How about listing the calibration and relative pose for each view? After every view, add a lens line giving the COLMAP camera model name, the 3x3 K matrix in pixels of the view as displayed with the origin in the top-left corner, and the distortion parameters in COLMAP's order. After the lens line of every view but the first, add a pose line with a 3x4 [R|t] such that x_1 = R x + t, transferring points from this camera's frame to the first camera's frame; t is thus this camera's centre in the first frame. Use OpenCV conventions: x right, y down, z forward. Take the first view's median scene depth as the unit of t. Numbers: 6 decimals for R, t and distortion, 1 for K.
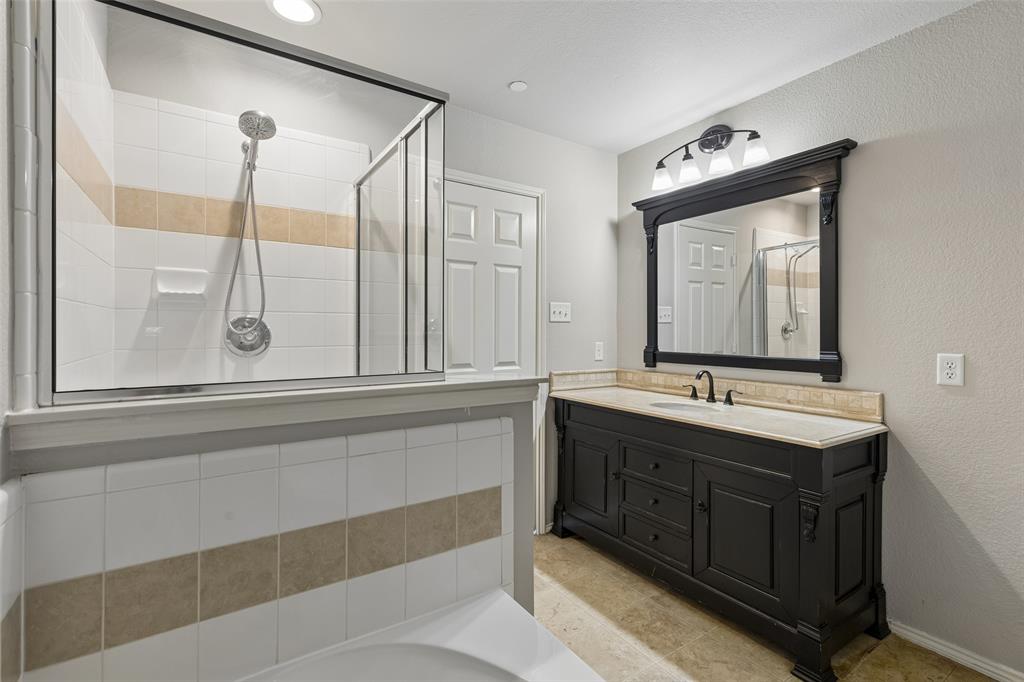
lens RADIAL K [[465.9, 0, 510.1], [0, 465.9, 330.7], [0, 0, 1]] dist [0.004867, -0.000155]
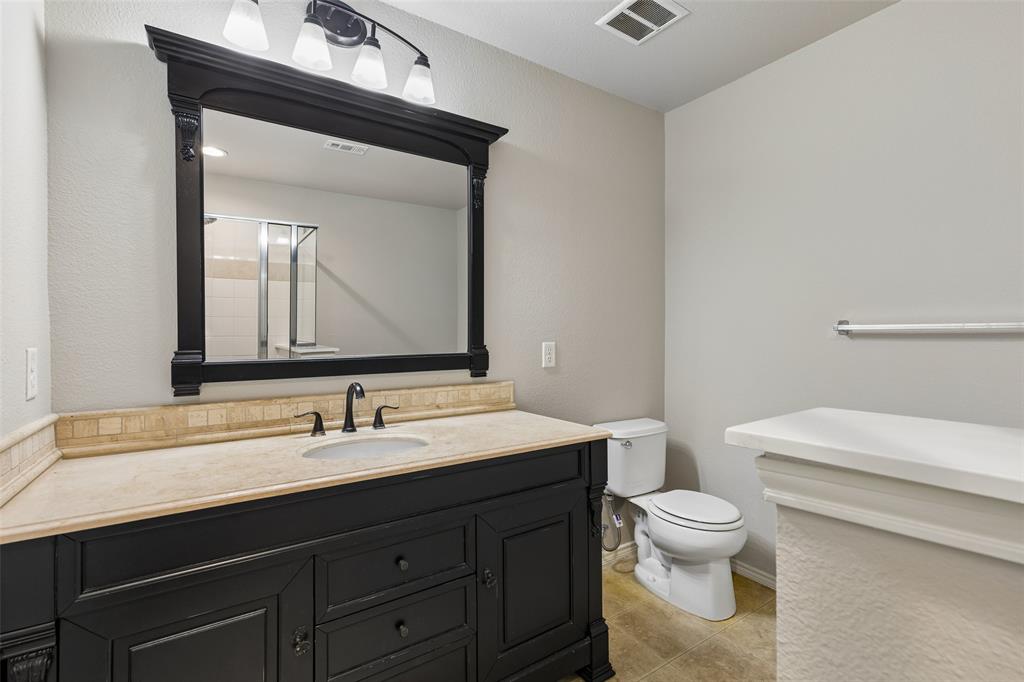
lens RADIAL K [[465.9, 0, 511.3], [0, 465.9, 343.7], [0, 0, 1]] dist [0.004867, -0.000155]
pose [[-0.008038, -0.014330, 0.999865, -0.222015], [0.008089, 0.999864, 0.014395, 0.025407], [-0.999935, 0.008204, -0.007921, 0.807841]]
